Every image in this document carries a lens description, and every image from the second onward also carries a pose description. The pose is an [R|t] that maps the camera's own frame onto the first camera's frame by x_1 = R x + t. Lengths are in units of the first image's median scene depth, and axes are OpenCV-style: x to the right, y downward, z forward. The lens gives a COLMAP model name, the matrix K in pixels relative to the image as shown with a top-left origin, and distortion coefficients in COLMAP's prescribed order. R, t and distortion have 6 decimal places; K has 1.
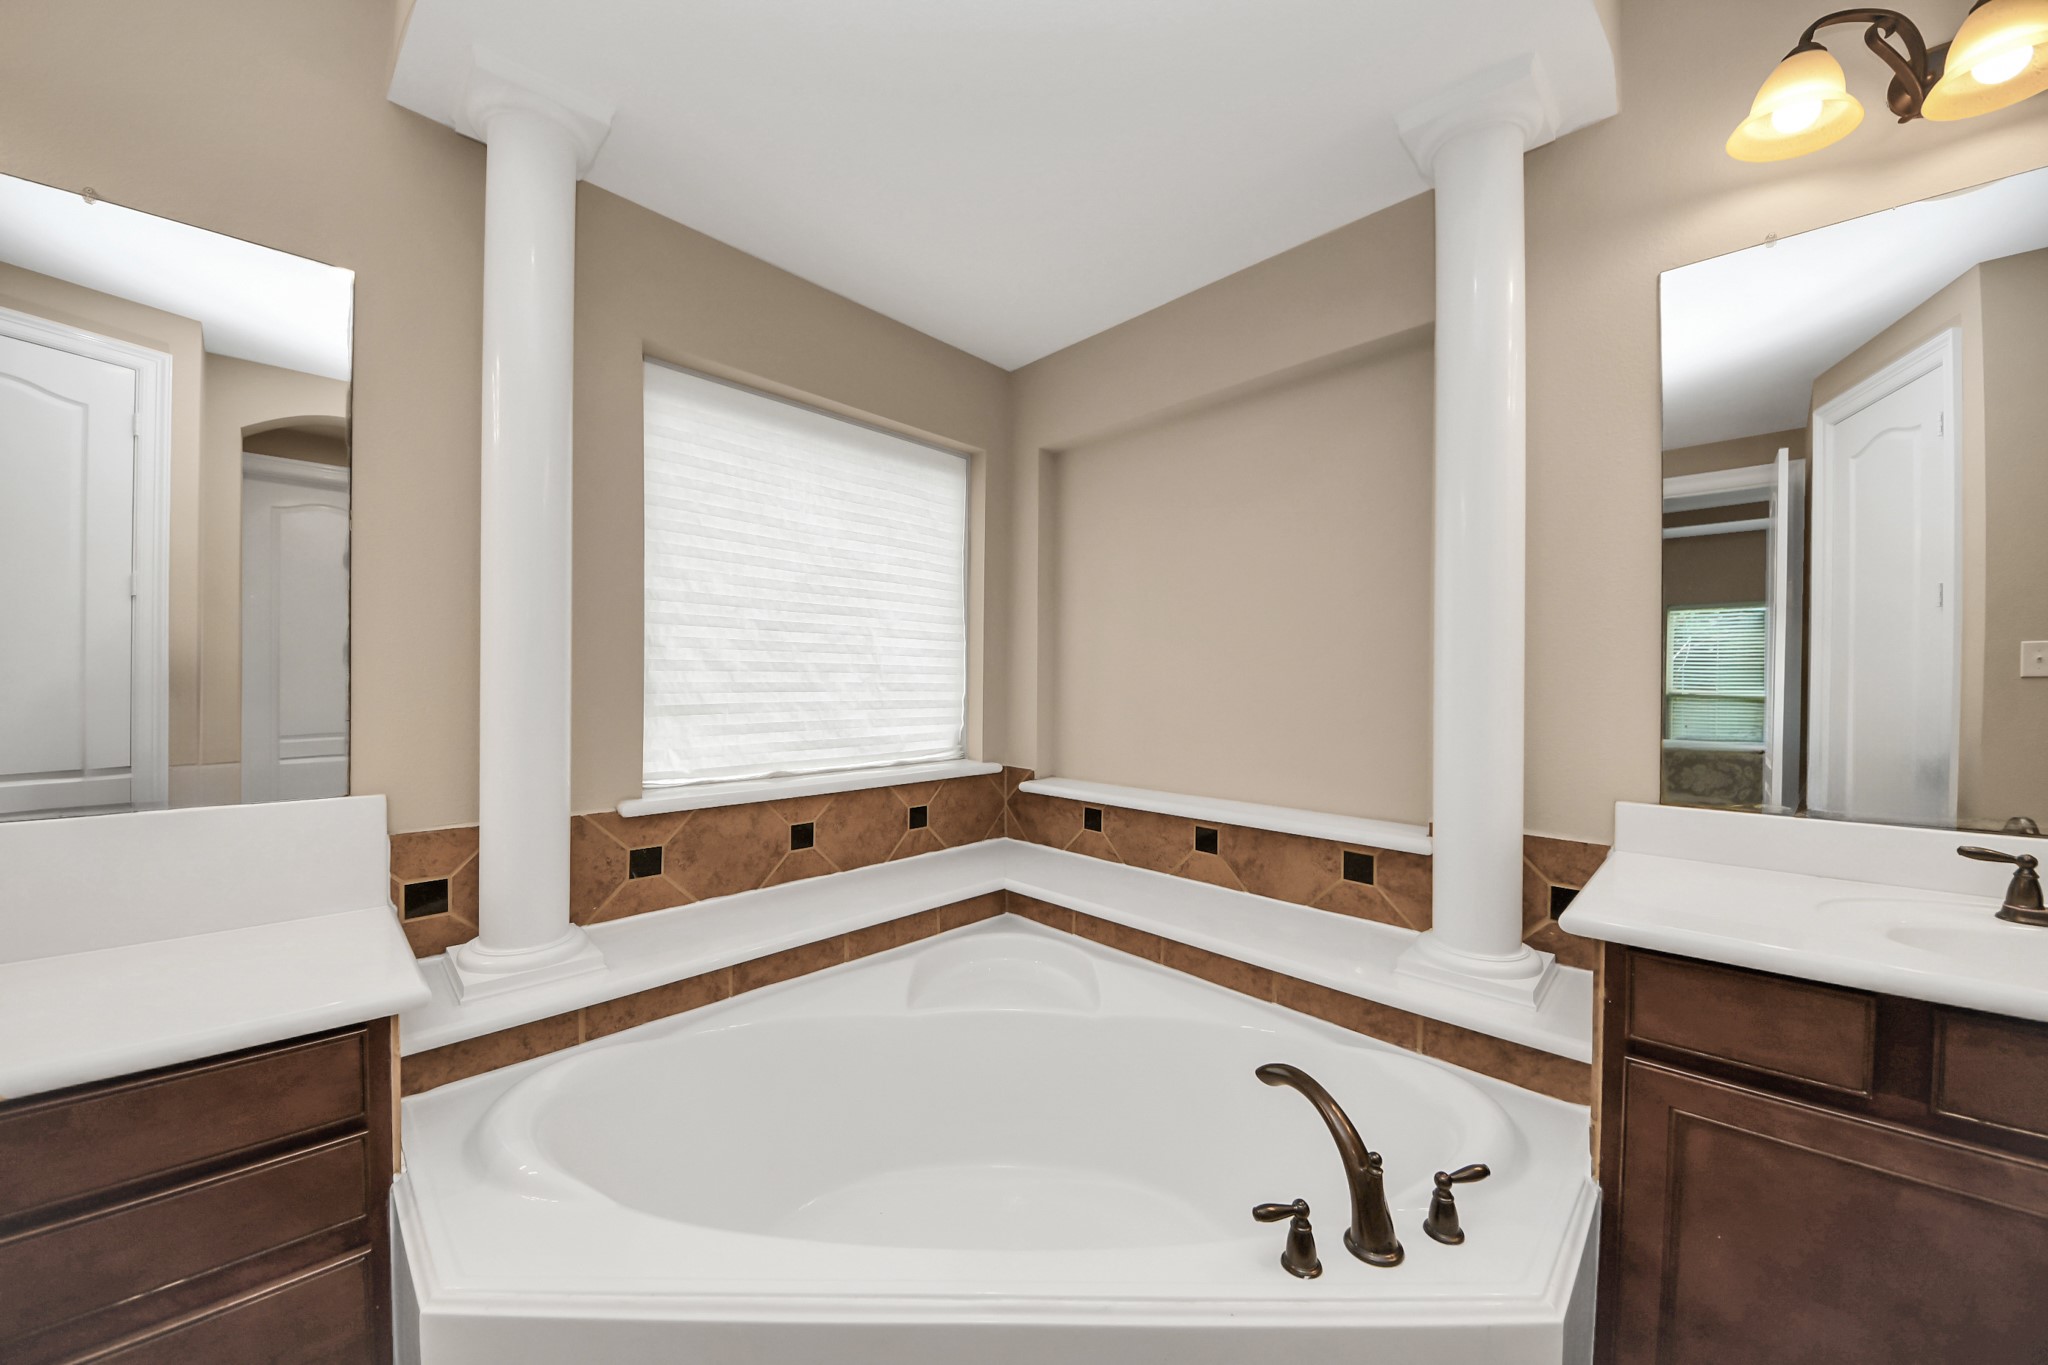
lens RADIAL K [[713.4, 0, 1016.2], [0, 713.4, 682.9], [0, 0, 1]] dist [0.019477, -0.011670]
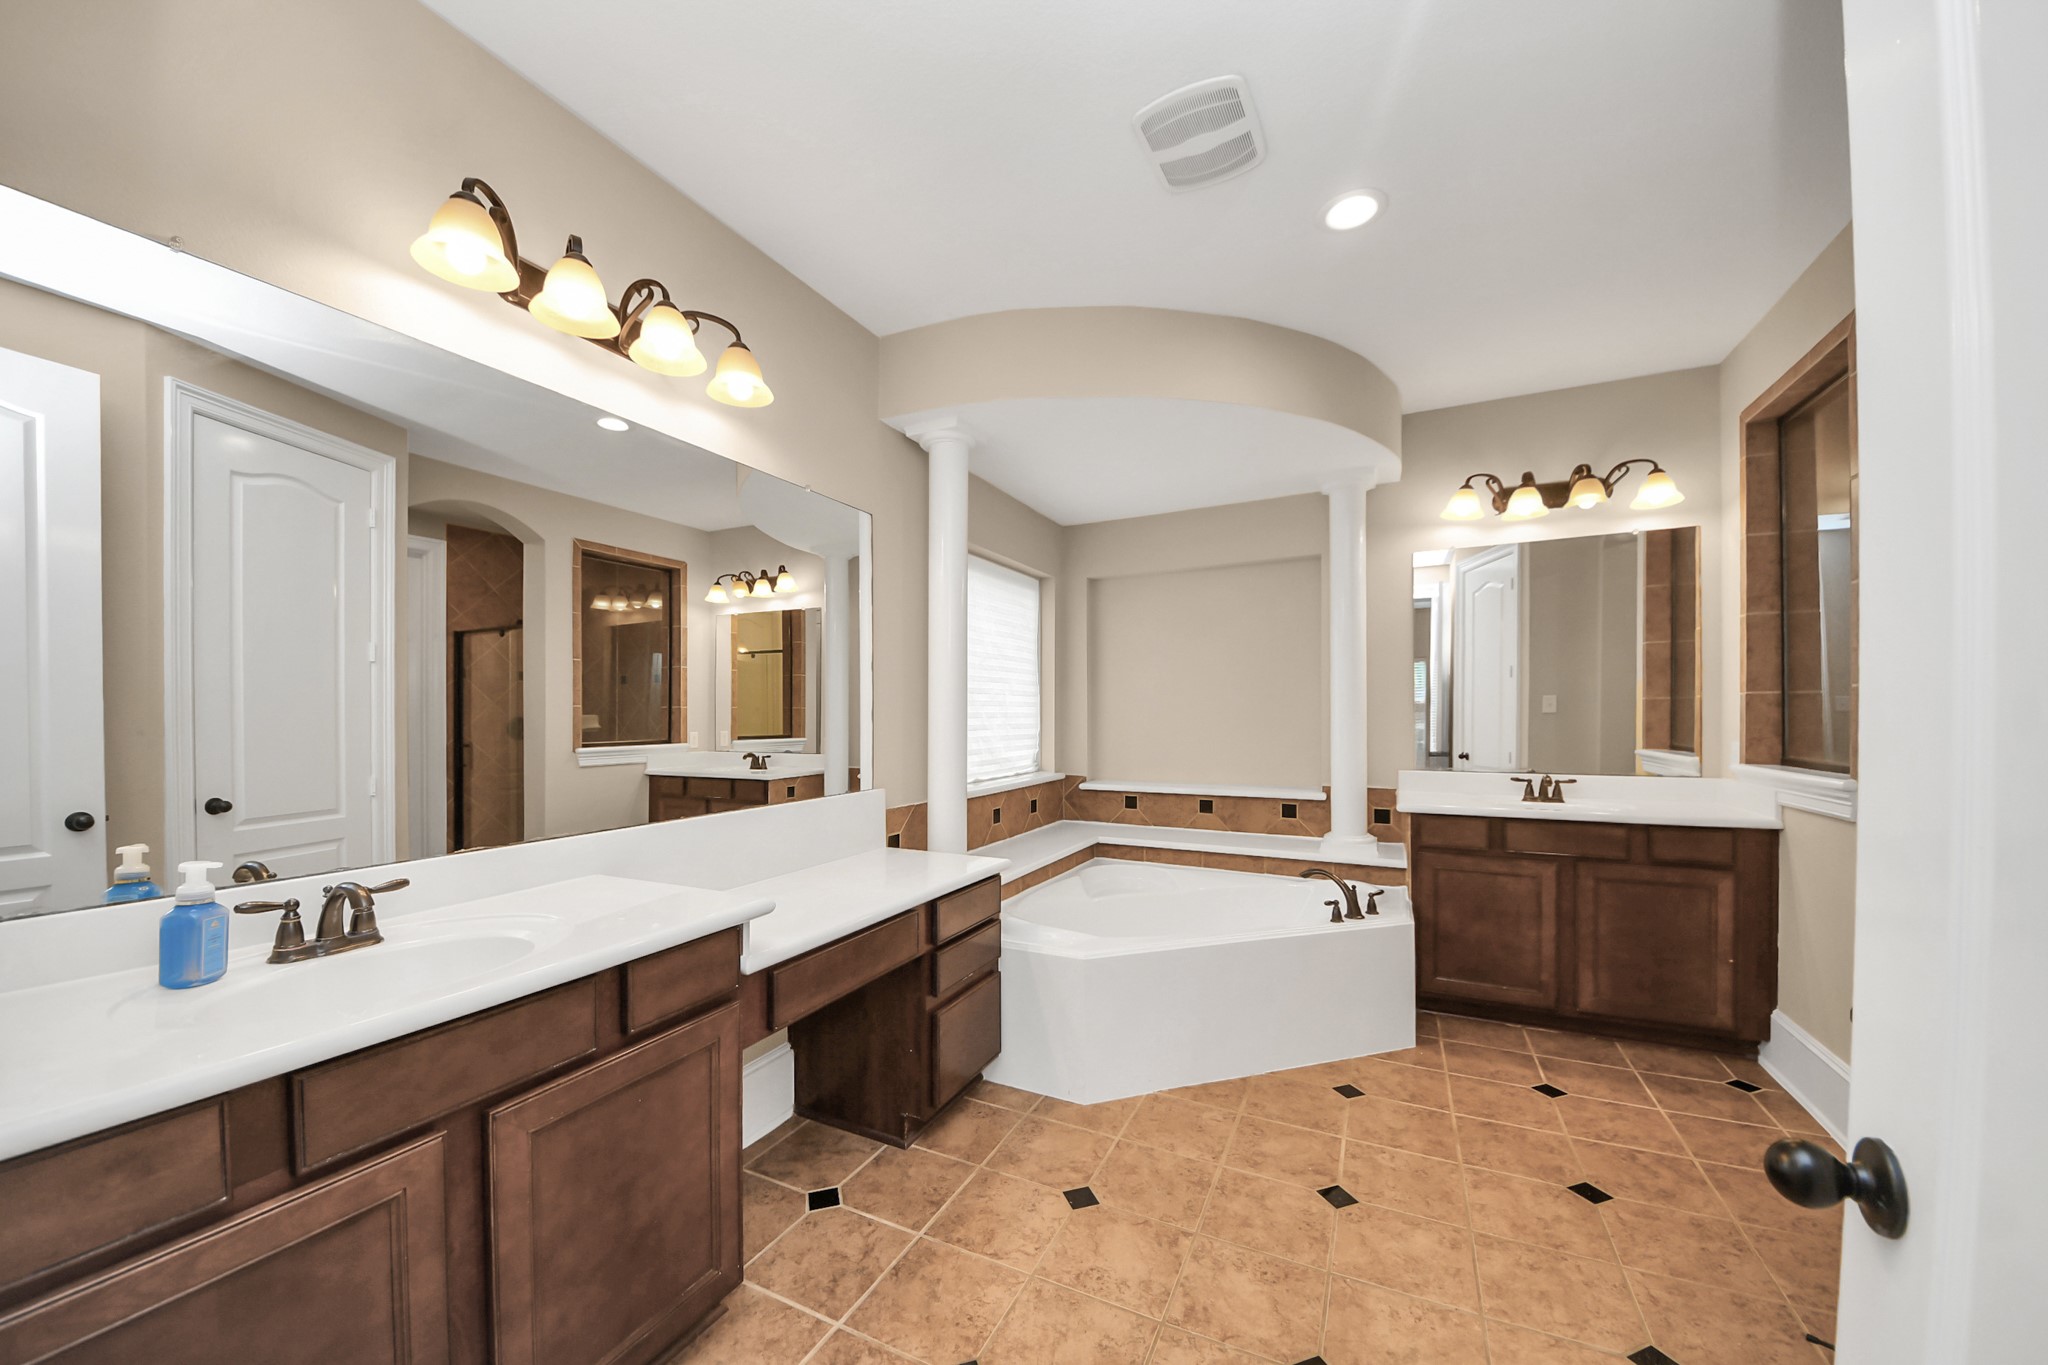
lens RADIAL K [[714.0, 0, 1010.2], [0, 714.0, 718.6], [0, 0, 1]] dist [0.018514, -0.011549]
pose [[0.958205, -0.018312, 0.285496, -0.747743], [0.018289, 0.999829, 0.002749, -0.019230], [-0.285497, 0.002588, 0.958376, -0.625534]]
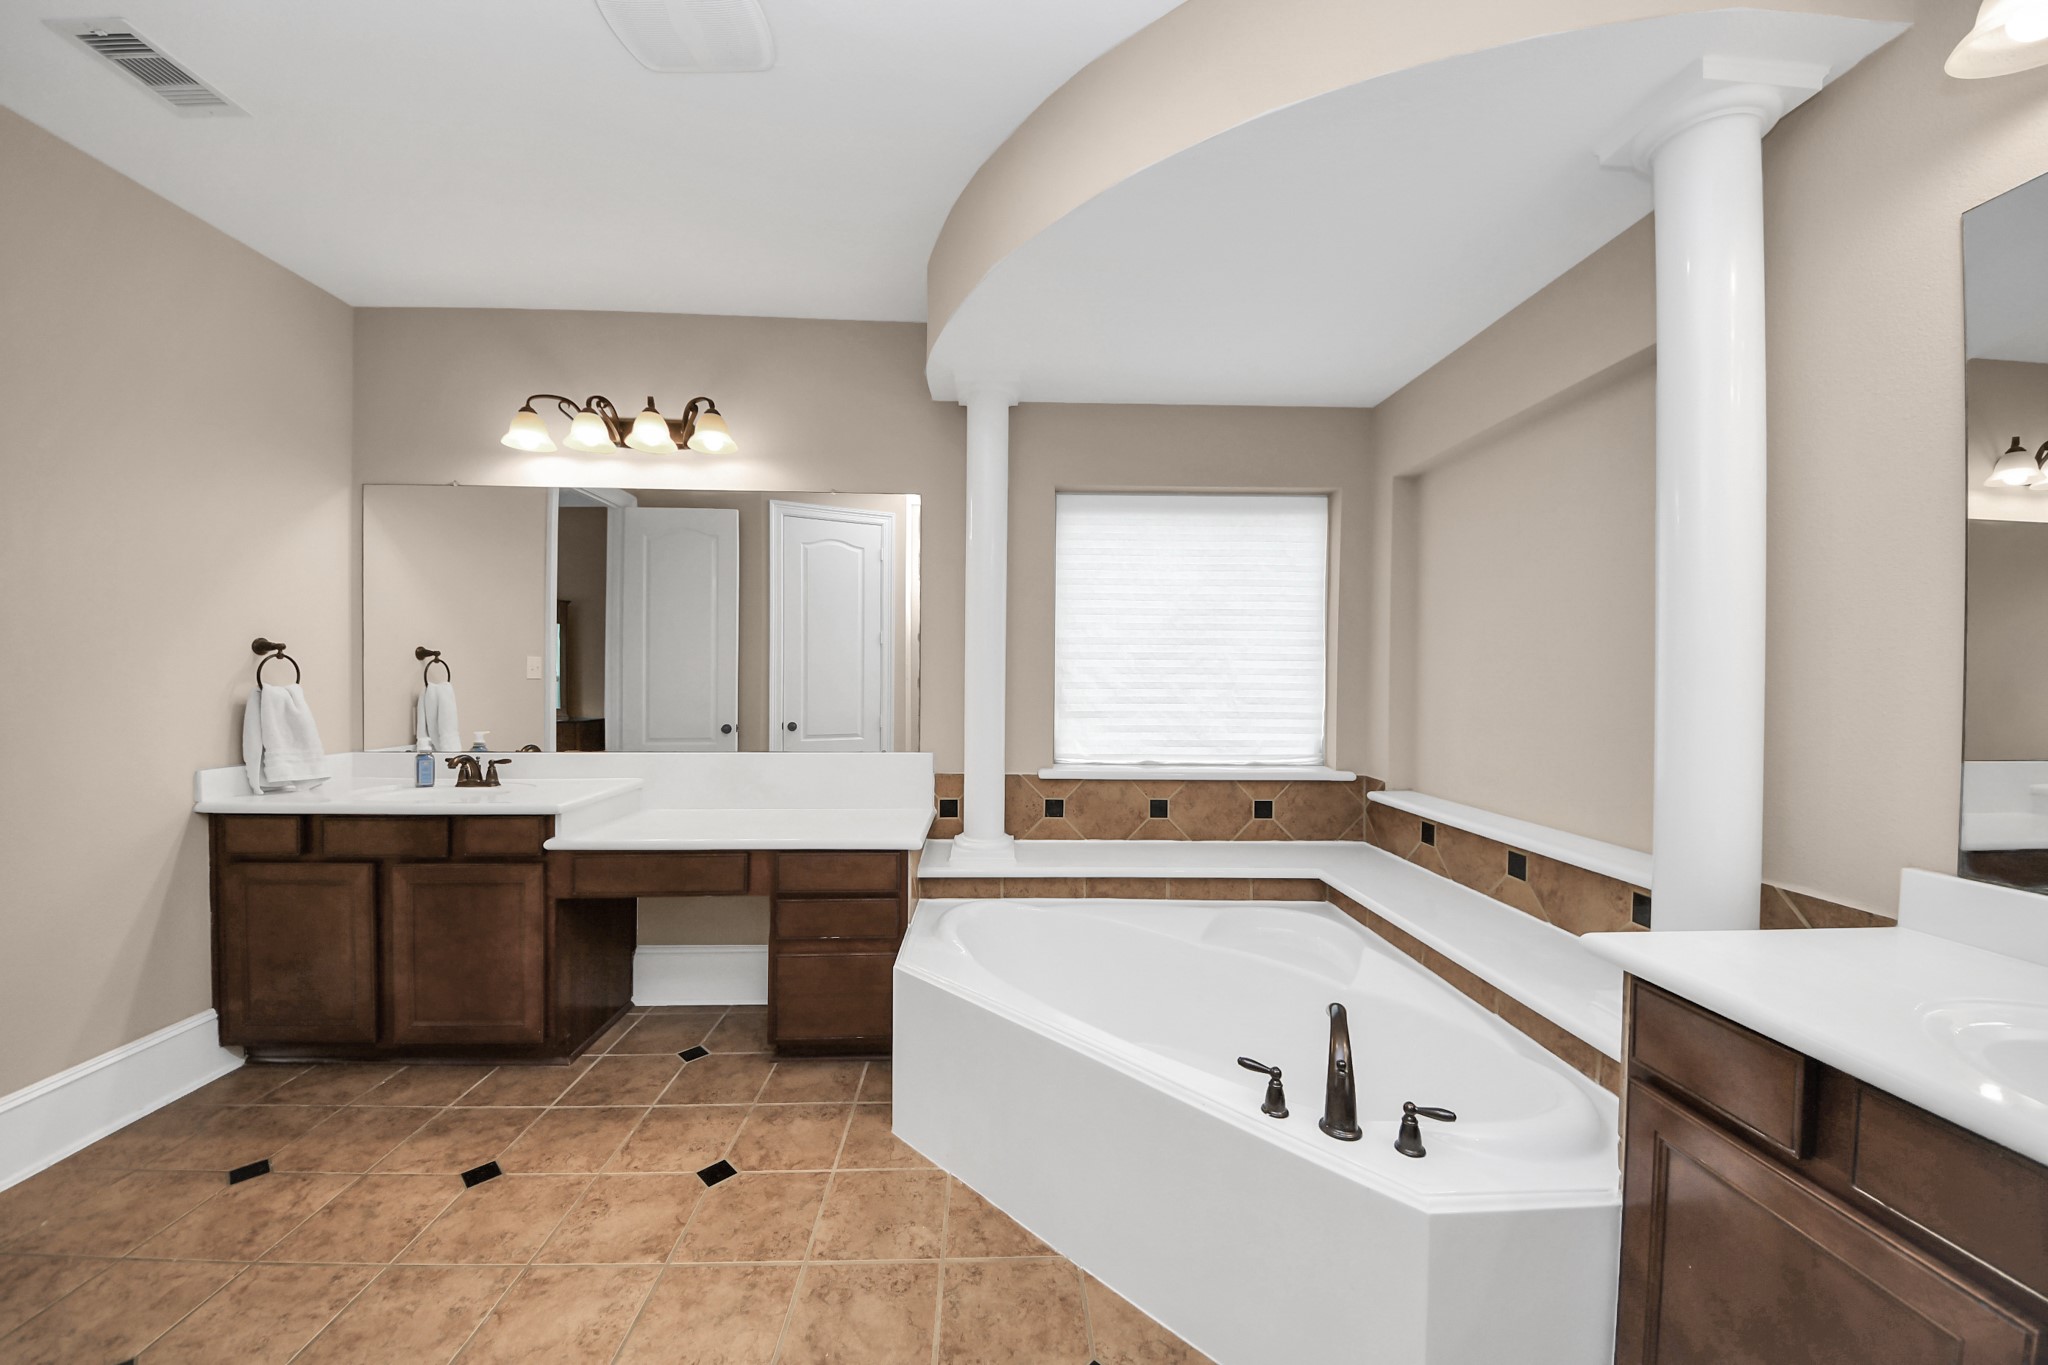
lens RADIAL K [[713.4, 0, 1016.2], [0, 713.4, 682.9], [0, 0, 1]] dist [0.019477, -0.011670]
pose [[0.730358, 0.007392, -0.683025, 0.441647], [-0.006023, 0.999972, 0.004382, -0.032821], [0.683038, 0.000914, 0.730382, -0.196428]]
